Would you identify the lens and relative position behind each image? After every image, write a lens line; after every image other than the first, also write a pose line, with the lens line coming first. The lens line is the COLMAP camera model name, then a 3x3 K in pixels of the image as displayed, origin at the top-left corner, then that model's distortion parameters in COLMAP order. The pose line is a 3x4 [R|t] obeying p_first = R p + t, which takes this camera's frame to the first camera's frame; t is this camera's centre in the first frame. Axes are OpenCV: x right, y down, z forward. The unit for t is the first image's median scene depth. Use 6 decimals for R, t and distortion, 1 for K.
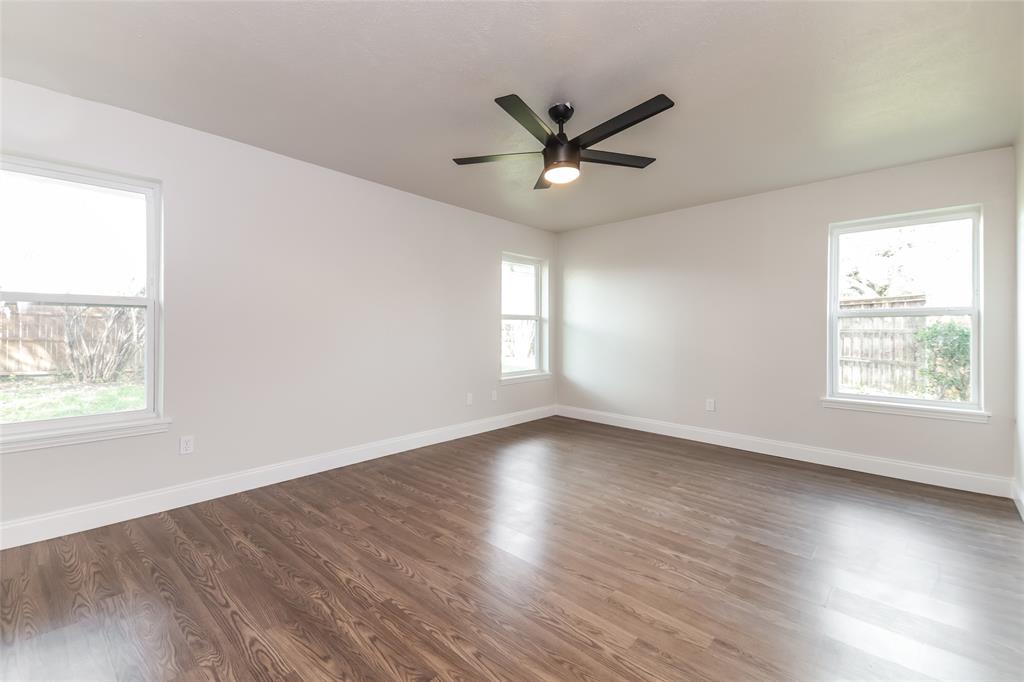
lens RADIAL K [[445.0, 0, 505.5], [0, 445.0, 326.5], [0, 0, 1]] dist [0.077551, -0.000295]
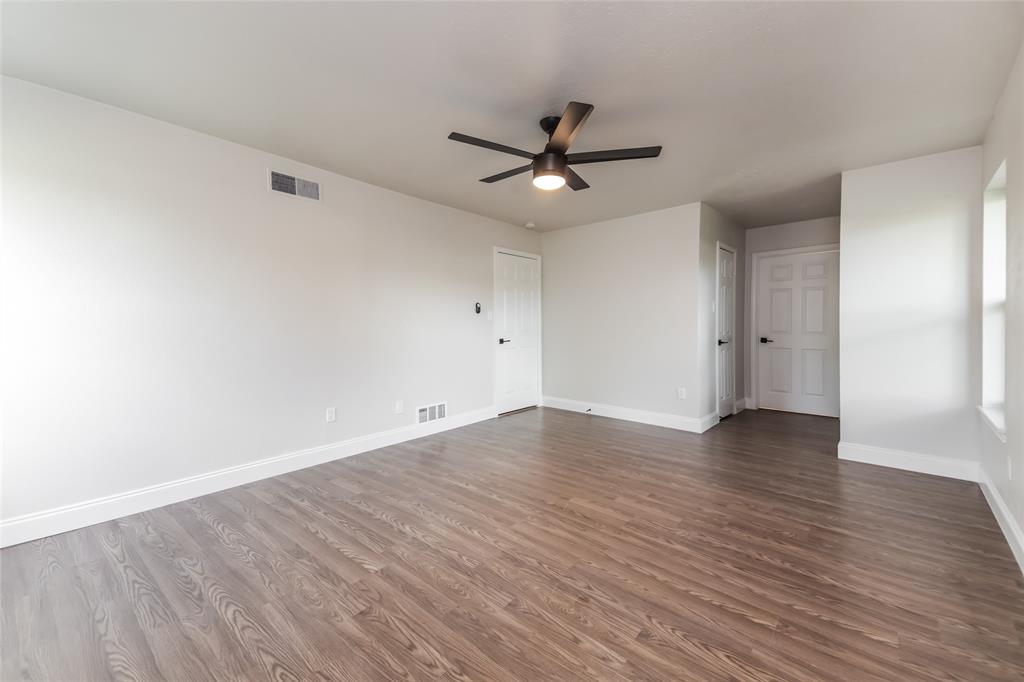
lens RADIAL K [[445.0, 0, 505.5], [0, 445.0, 326.5], [0, 0, 1]] dist [0.077551, -0.000295]
pose [[-0.999498, -0.005318, -0.031243, 0.239185], [-0.005246, 0.999983, -0.002370, 0.013285], [0.031255, -0.002205, -0.999509, 1.886540]]
